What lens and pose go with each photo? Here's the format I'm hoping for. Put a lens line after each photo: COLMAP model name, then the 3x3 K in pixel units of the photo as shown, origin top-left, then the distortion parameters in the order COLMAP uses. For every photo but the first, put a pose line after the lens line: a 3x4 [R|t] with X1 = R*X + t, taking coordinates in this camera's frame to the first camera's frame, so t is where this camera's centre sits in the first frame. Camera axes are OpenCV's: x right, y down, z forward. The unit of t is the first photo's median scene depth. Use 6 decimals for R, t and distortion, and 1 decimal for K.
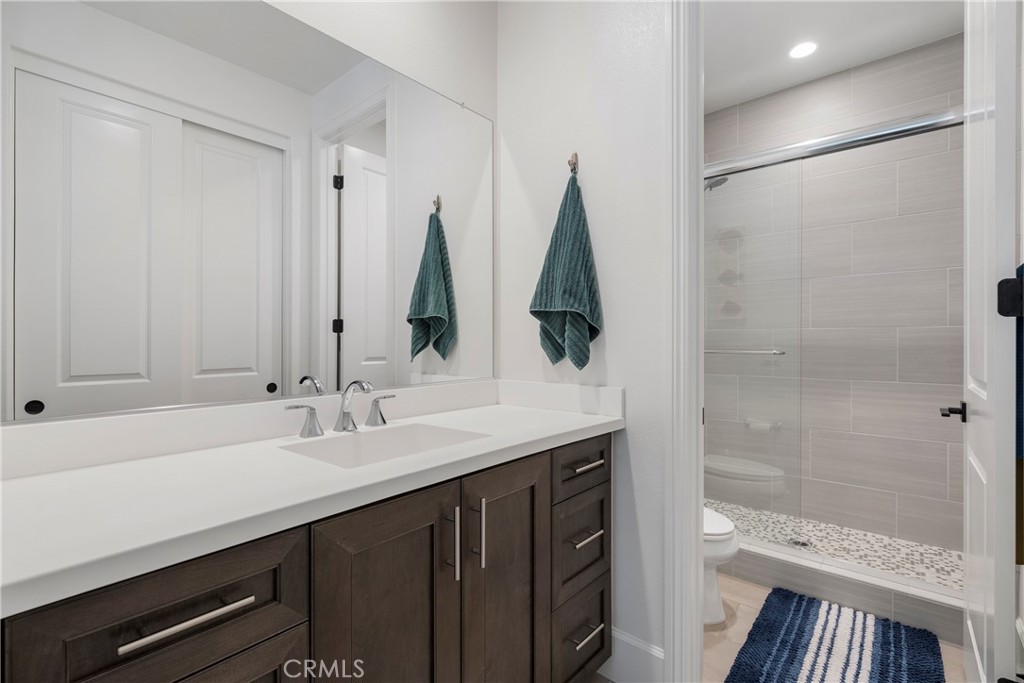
lens RADIAL K [[471.2, 0, 512.2], [0, 471.2, 342.7], [0, 0, 1]] dist [-0.003551, 0.002487]
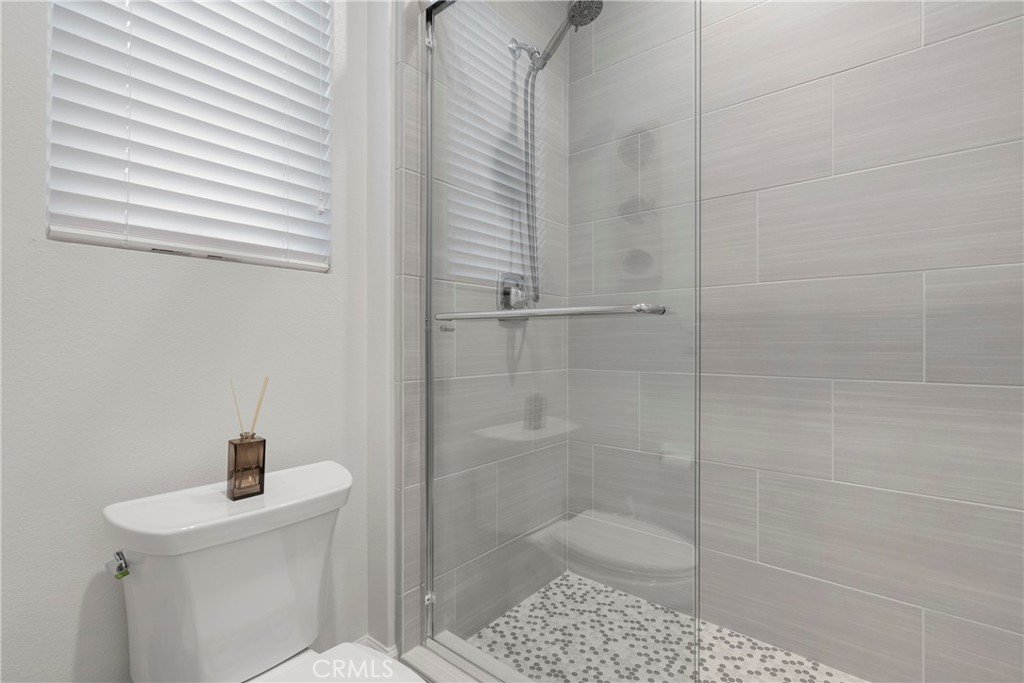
lens RADIAL K [[471.2, 0, 516.1], [0, 471.2, 340.3], [0, 0, 1]] dist [-0.003551, 0.002487]
pose [[0.999936, 0.004512, 0.010365, 0.362815], [-0.004422, 0.999953, -0.008670, 0.042576], [-0.010404, 0.008624, 0.999909, 0.480613]]
